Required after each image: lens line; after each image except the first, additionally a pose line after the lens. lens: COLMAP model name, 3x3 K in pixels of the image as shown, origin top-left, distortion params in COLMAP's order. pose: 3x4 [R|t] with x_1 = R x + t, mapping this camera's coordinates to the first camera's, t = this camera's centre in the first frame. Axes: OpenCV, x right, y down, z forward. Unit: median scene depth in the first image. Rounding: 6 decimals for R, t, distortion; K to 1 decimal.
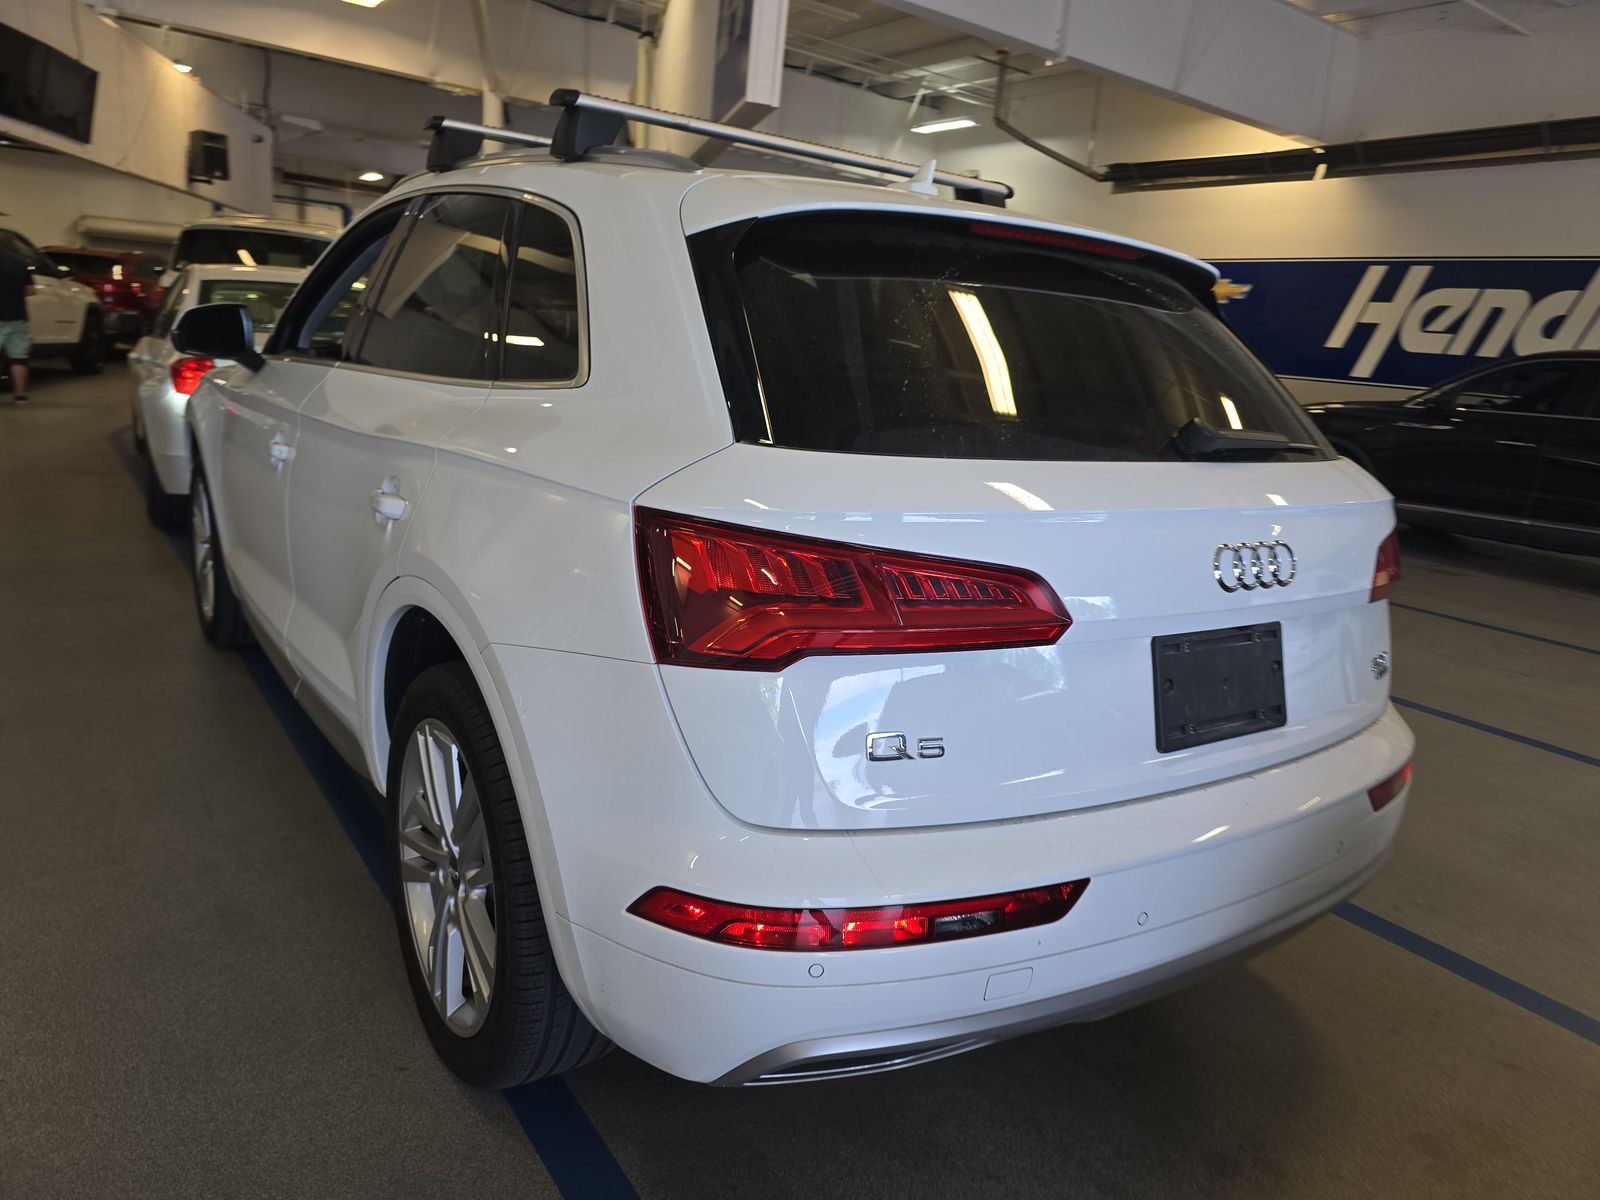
lens RADIAL K [[1078.1, 0, 799.3], [0, 1078.1, 589.3], [0, 0, 1]] dist [0.023652, -0.024054]
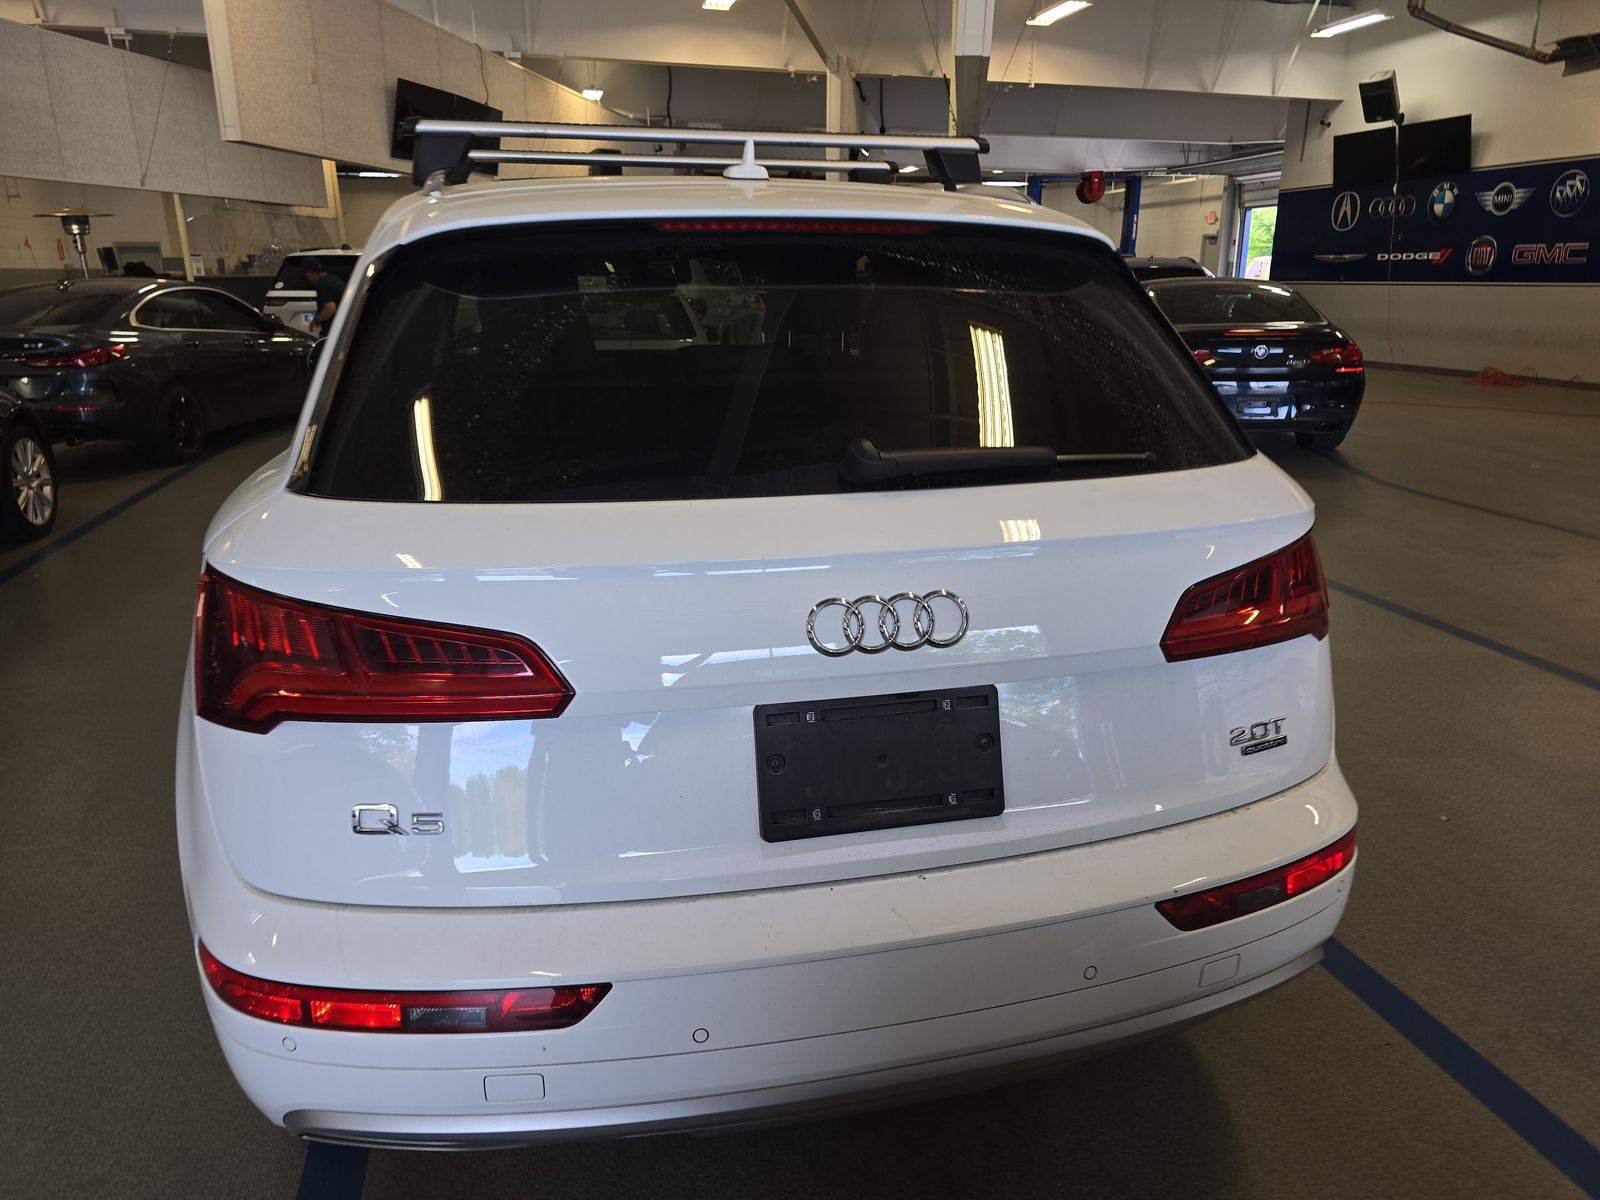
lens RADIAL K [[1078.1, 0, 799.3], [0, 1078.1, 589.3], [0, 0, 1]] dist [0.023652, -0.024054]
pose [[0.930976, 0.013806, -0.364820, 0.599367], [-0.001399, 0.999412, 0.034251, -0.068169], [0.365079, -0.031376, 0.930448, 0.205410]]
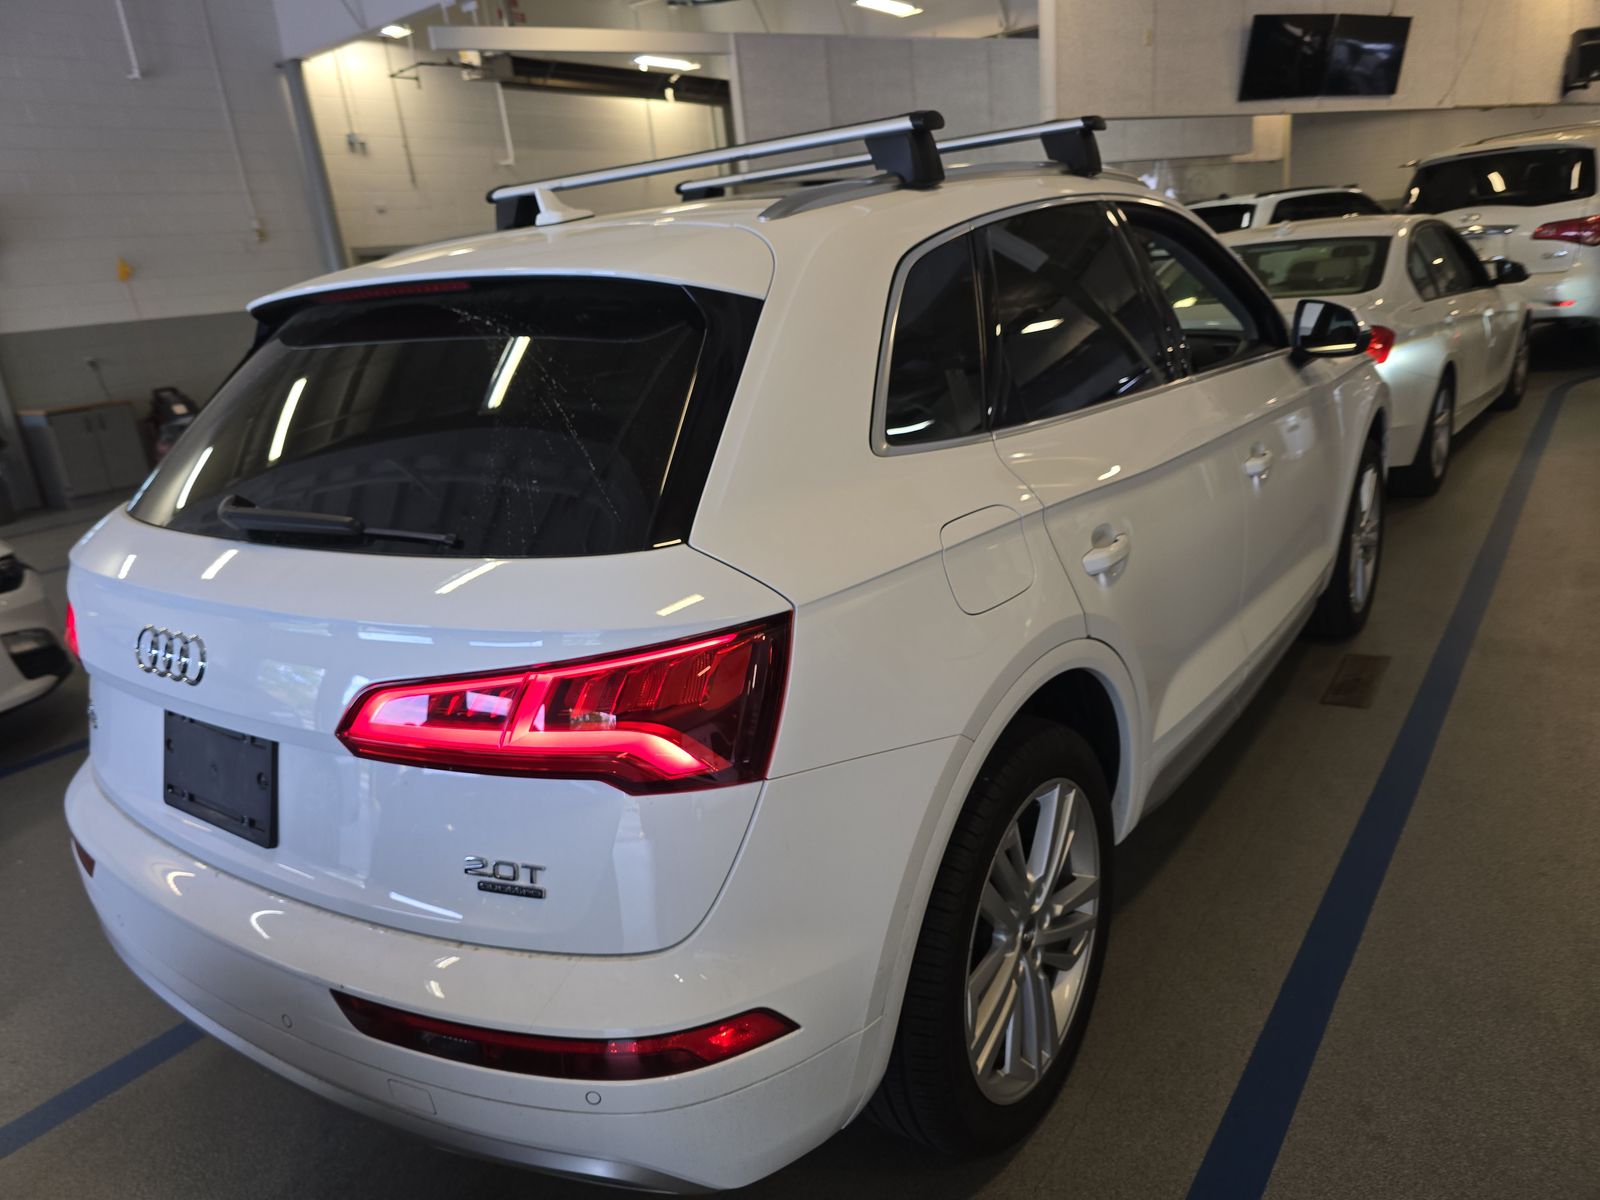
lens RADIAL K [[1078.1, 0, 799.3], [0, 1078.1, 589.3], [0, 0, 1]] dist [0.023652, -0.024054]
pose [[0.333181, 0.152811, -0.930397, 1.382171], [-0.092036, 0.987338, 0.129204, -0.236667], [0.938360, 0.042582, 0.343027, 1.097623]]
